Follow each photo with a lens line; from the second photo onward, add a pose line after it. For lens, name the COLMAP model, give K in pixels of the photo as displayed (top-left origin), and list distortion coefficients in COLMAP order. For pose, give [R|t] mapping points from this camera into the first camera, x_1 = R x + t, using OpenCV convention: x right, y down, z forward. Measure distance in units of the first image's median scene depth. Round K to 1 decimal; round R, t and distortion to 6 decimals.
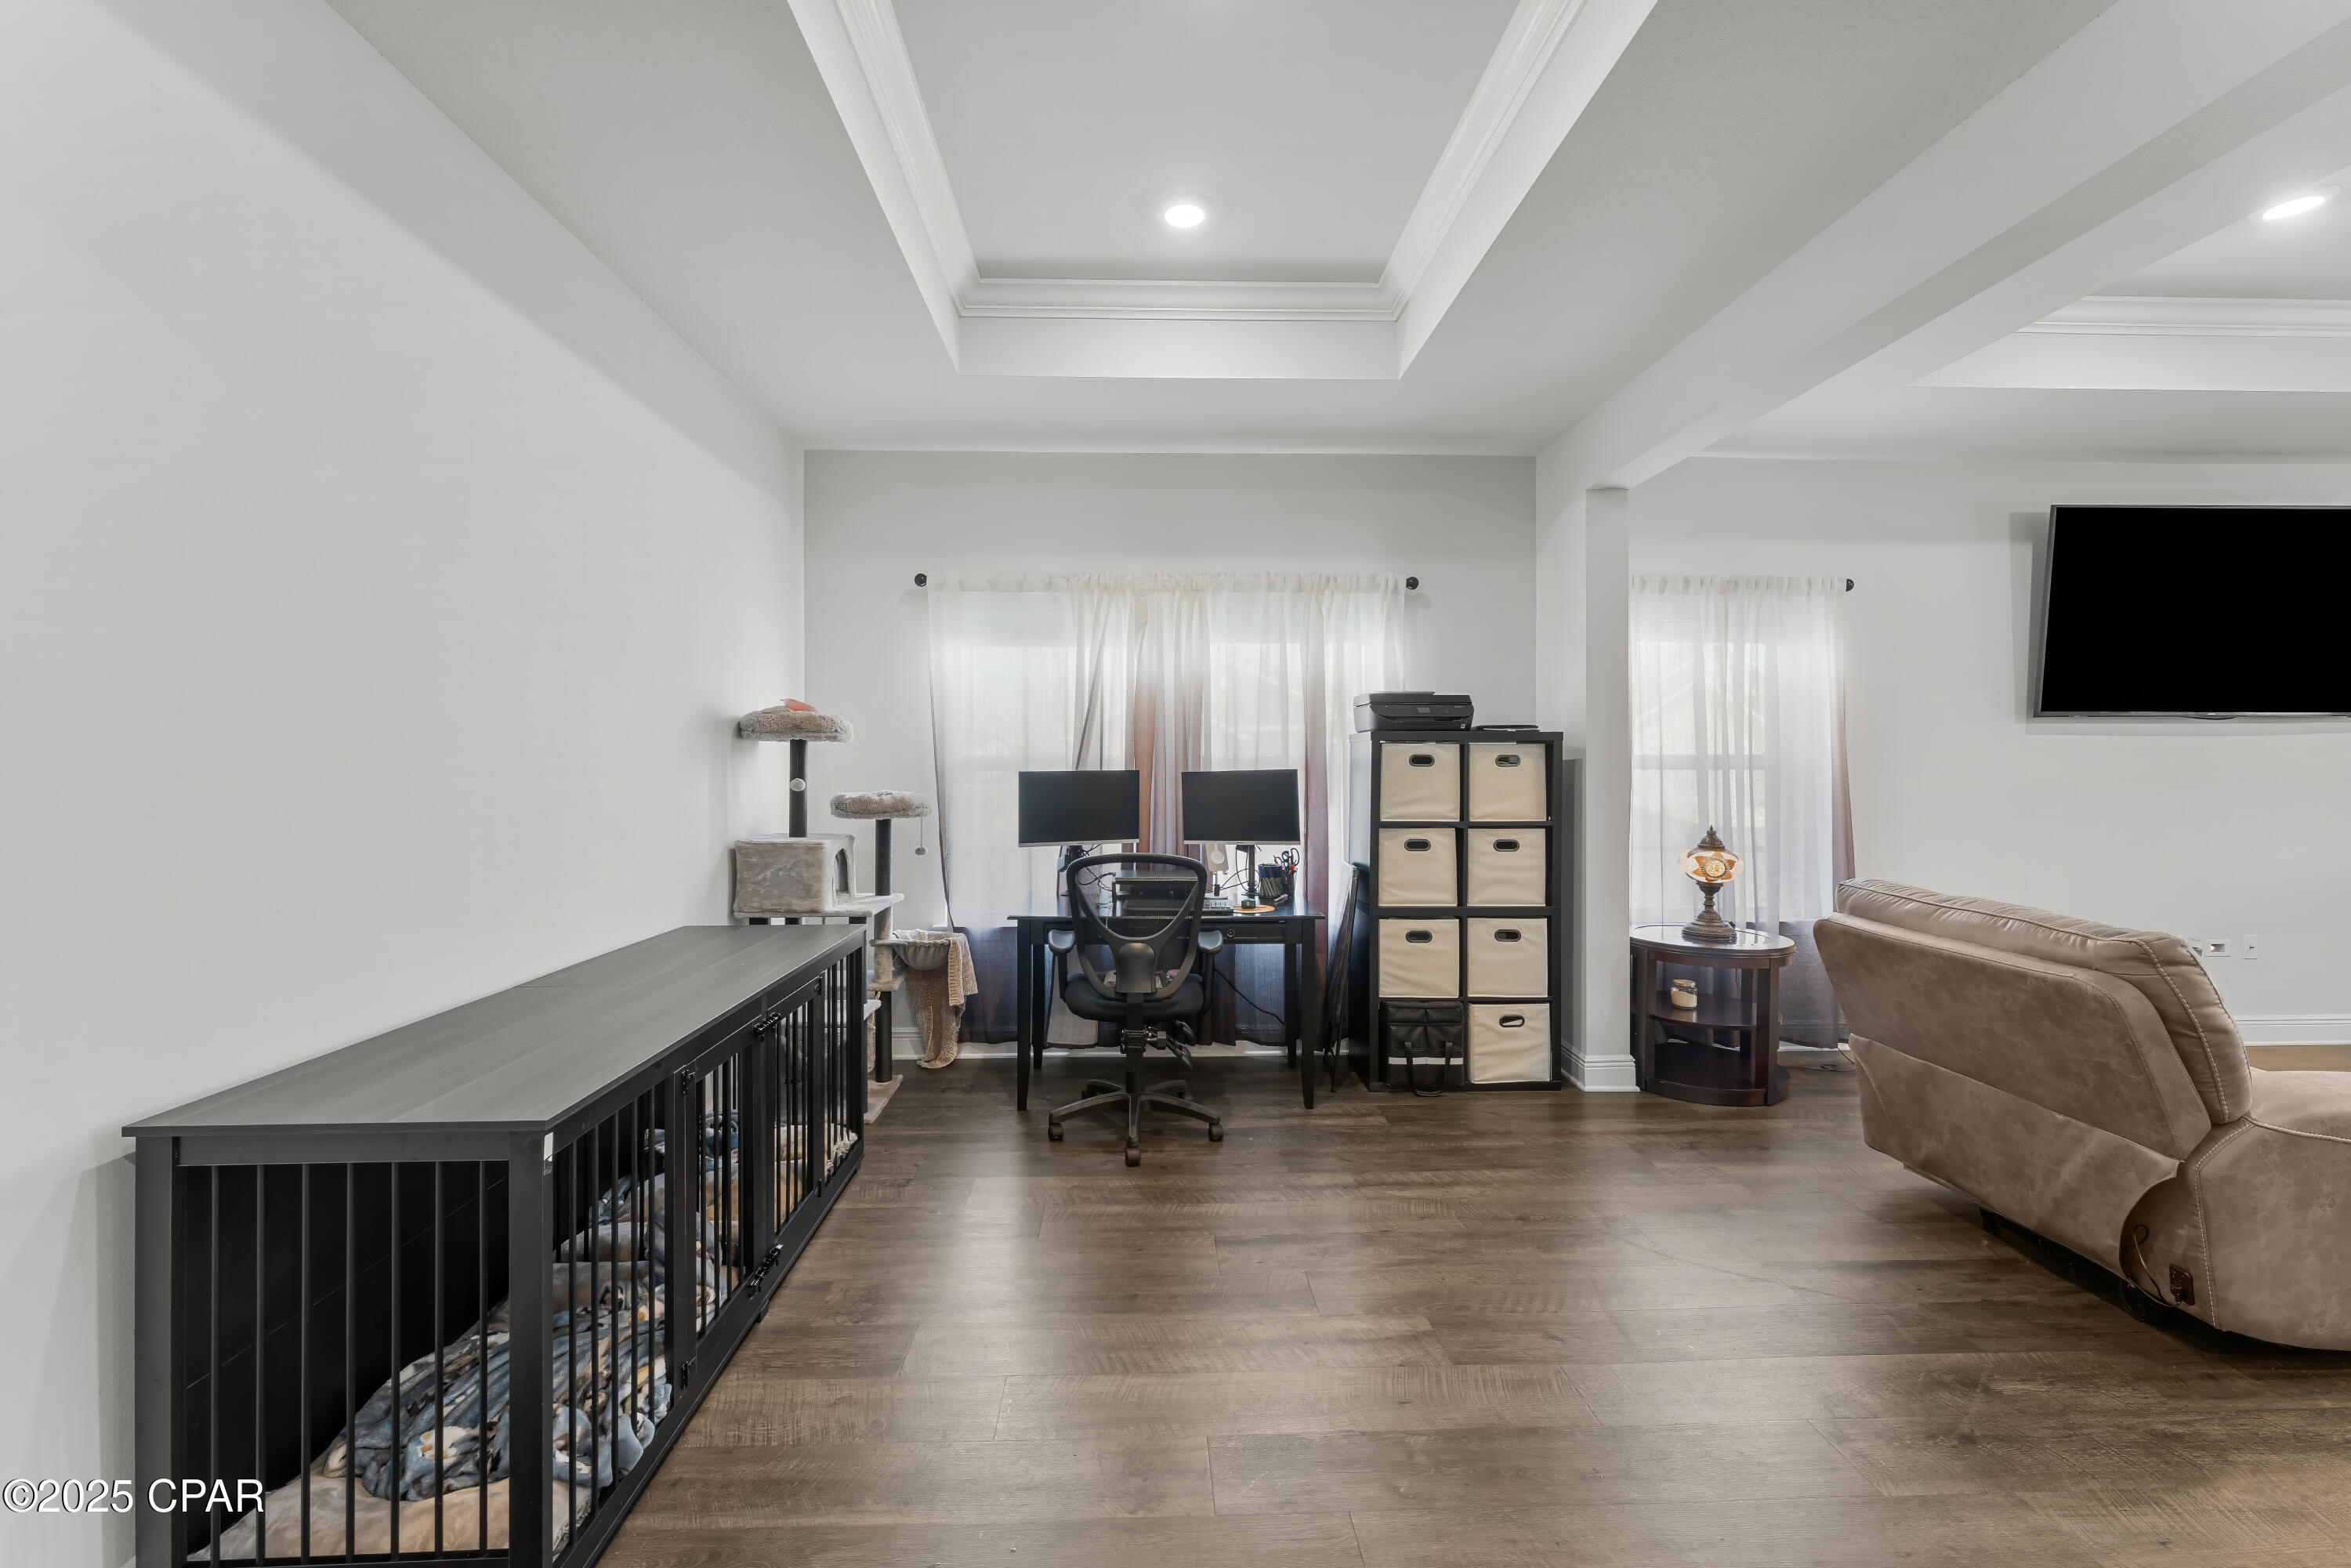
lens RADIAL K [[963.4, 0, 1166.0], [0, 963.4, 771.2], [0, 0, 1]] dist [-0.000957, 0.000350]
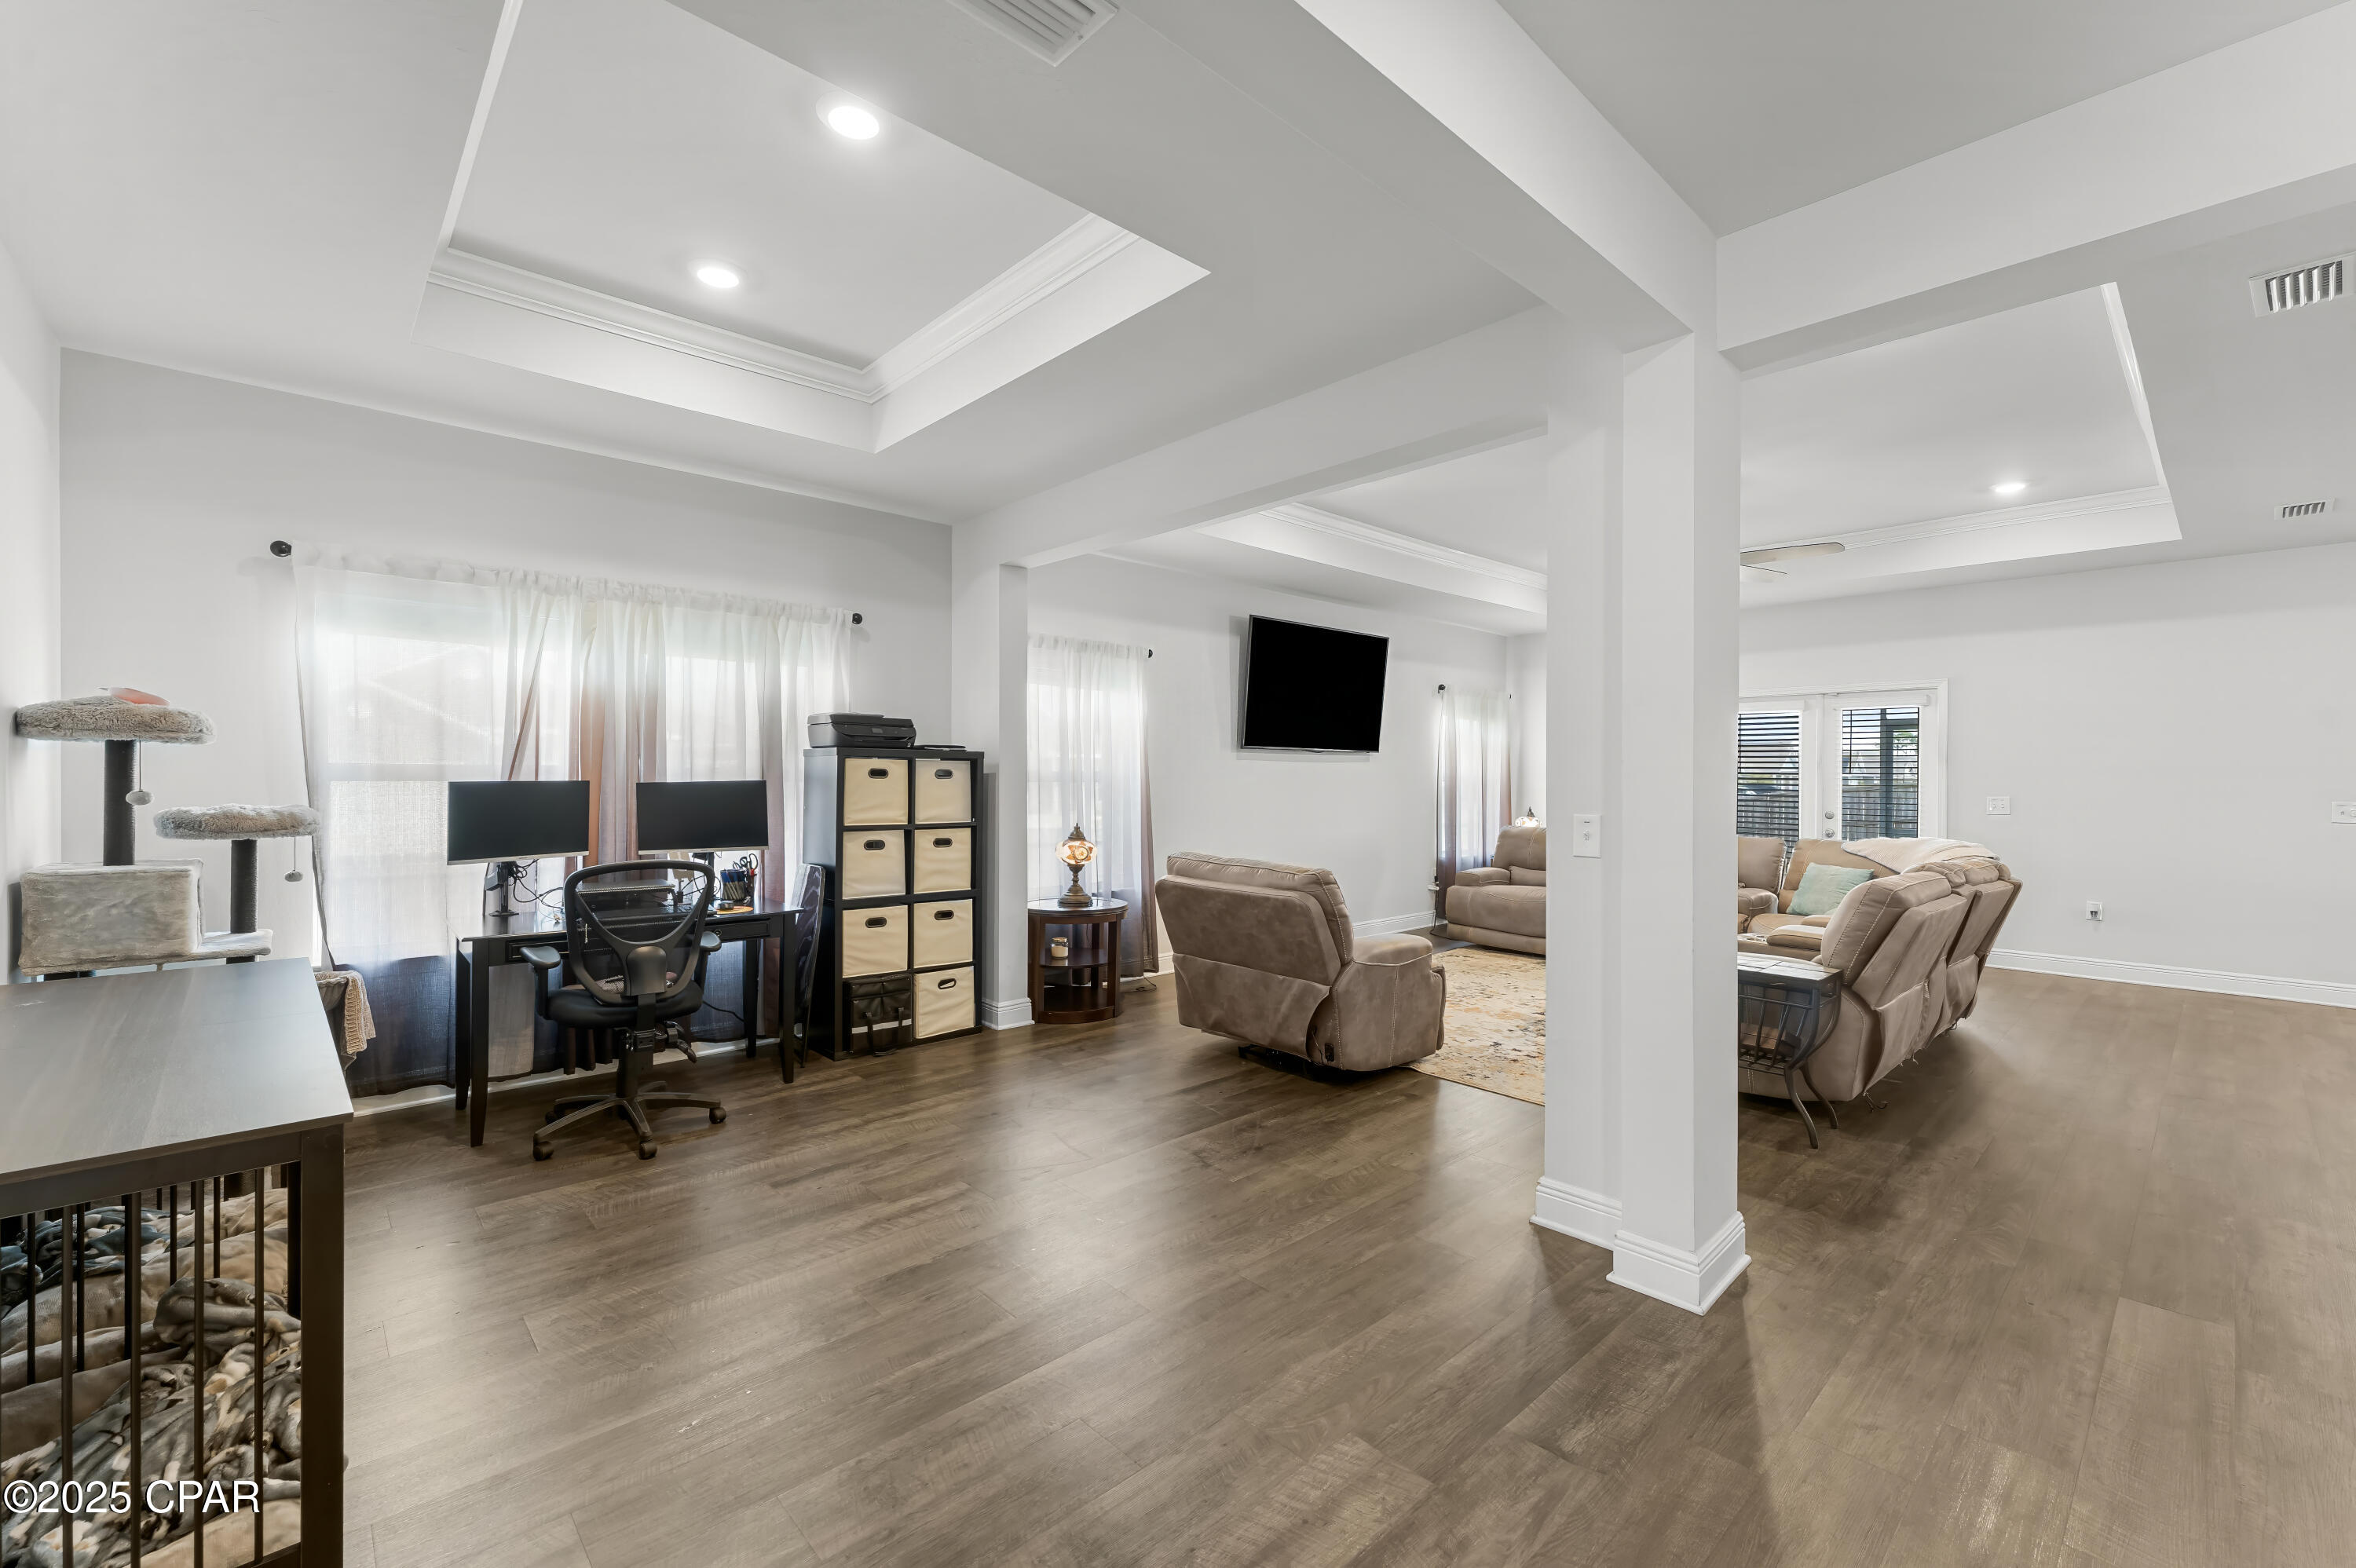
lens RADIAL K [[963.8, 0, 1171.9], [0, 963.8, 786.0], [0, 0, 1]] dist [0.000260, 0.000246]
pose [[0.760180, 0.000135, 0.649712, -0.228353], [-0.002515, 0.999993, 0.002736, 0.000282], [-0.649707, -0.003714, 0.760175, -0.133759]]
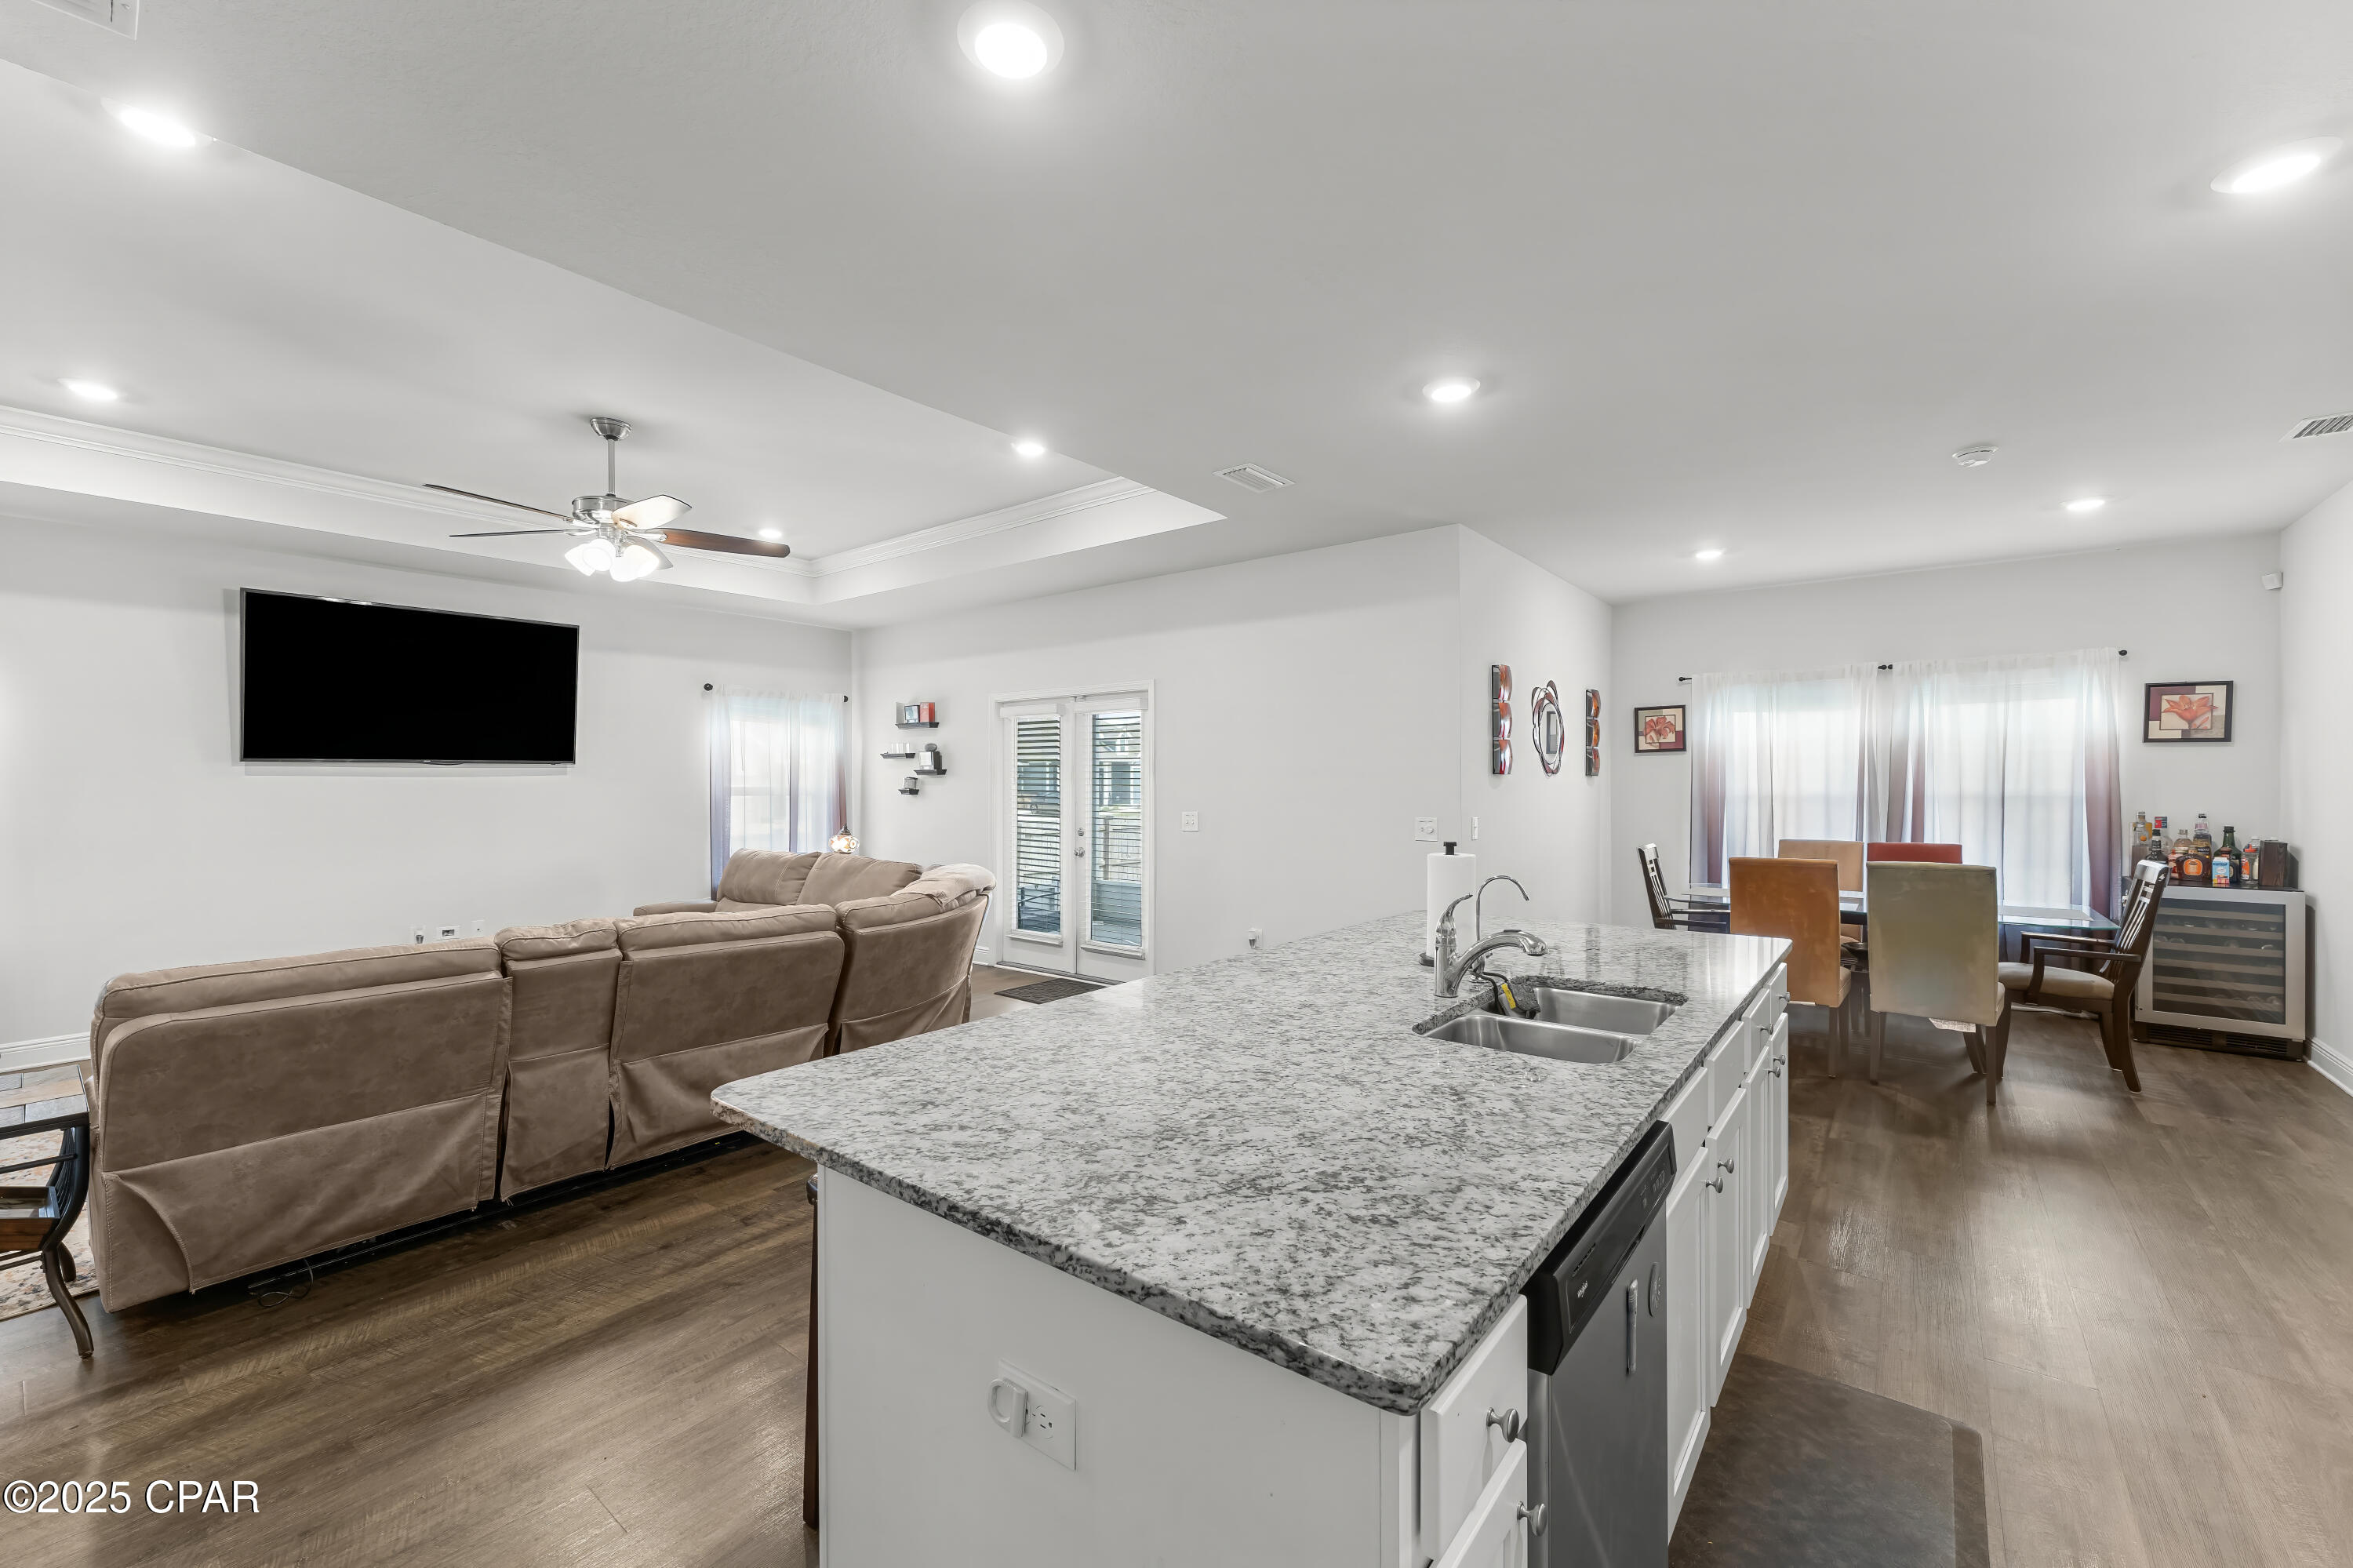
lens RADIAL K [[964.3, 0, 1170.6], [0, 964.3, 774.3], [0, 0, 1]] dist [-0.000957, 0.000350]
pose [[0.640402, 0.006544, 0.768012, 0.826852], [0.005060, 0.999906, -0.012739, -0.019888], [-0.768024, 0.012044, 0.640308, -0.770888]]
